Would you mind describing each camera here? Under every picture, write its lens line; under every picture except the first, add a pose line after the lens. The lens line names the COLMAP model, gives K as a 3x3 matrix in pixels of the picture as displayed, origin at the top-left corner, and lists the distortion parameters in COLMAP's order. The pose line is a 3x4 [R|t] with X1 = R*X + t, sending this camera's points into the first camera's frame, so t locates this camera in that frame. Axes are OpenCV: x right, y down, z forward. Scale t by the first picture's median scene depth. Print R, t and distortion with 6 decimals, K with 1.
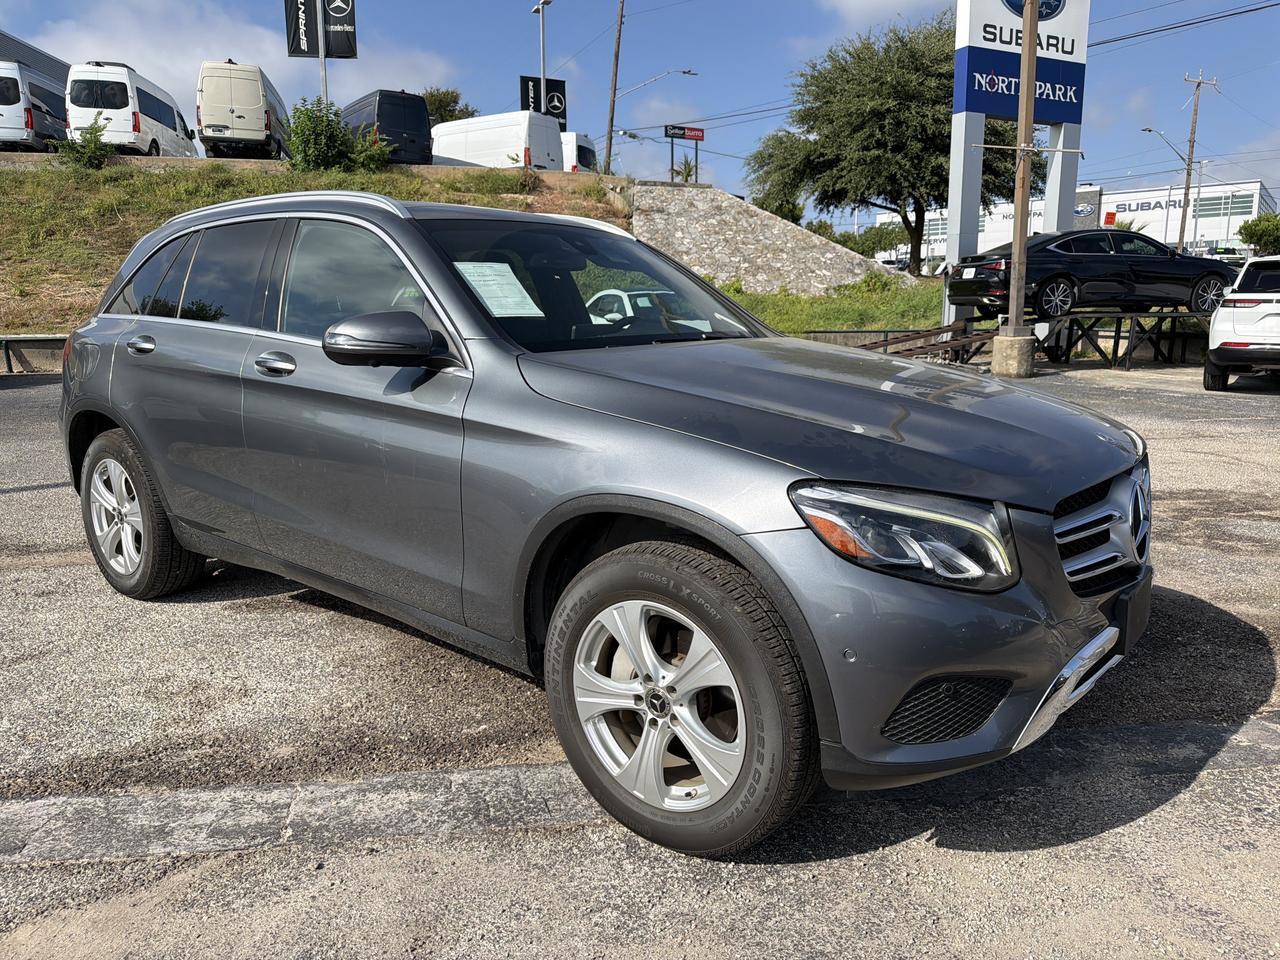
lens RADIAL K [[935.7, 0, 640.0], [0, 935.7, 480.0], [0, 0, 1]] dist [0.054198, -0.089131]
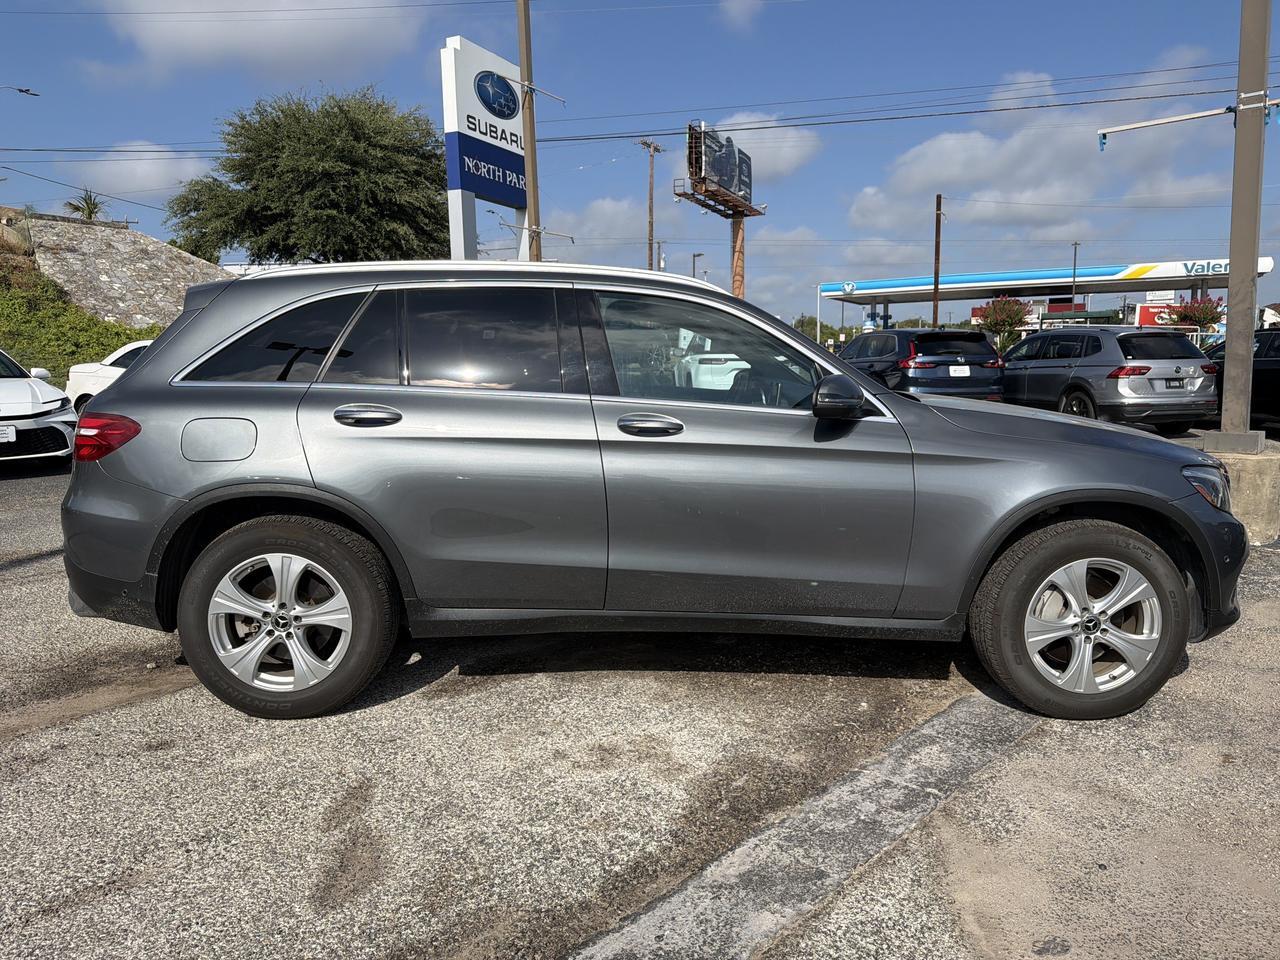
lens RADIAL K [[938.7, 0, 640.0], [0, 938.7, 480.0], [0, 0, 1]] dist [-0.012563, -0.003372]
pose [[0.755979, -0.080330, 0.649648, -0.237436], [0.115406, 0.993252, -0.011479, -0.010274], [-0.644342, 0.083651, 0.760148, 0.046053]]
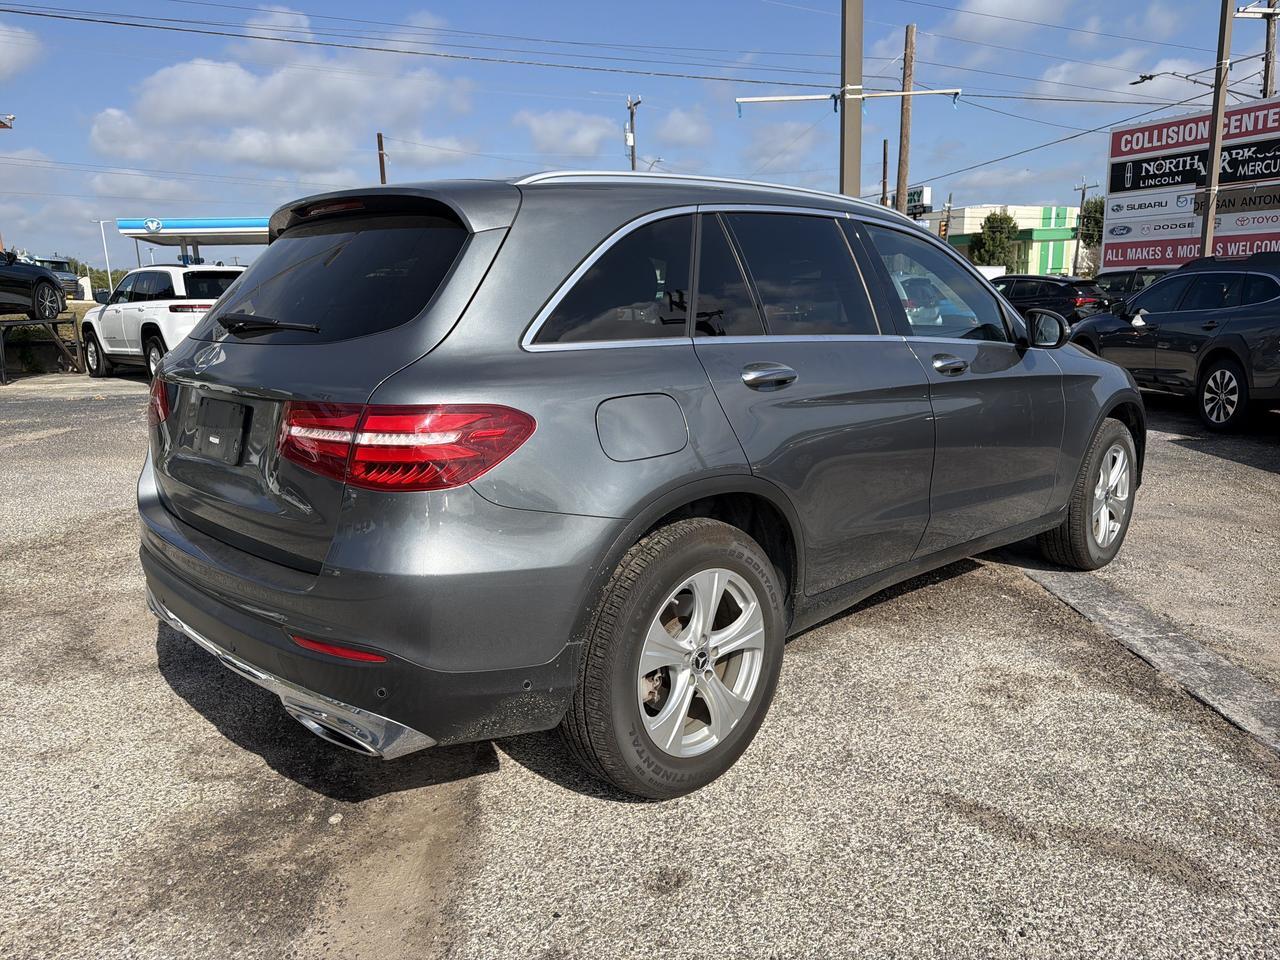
lens RADIAL K [[924.4, 0, 675.3], [0, 924.4, 481.4], [0, 0, 1]] dist [0.002134, -0.003797]
pose [[0.071387, -0.188297, 0.979514, -0.318665], [0.190789, 0.966465, 0.171884, -0.050894], [-0.979032, 0.174611, 0.104918, 0.267740]]
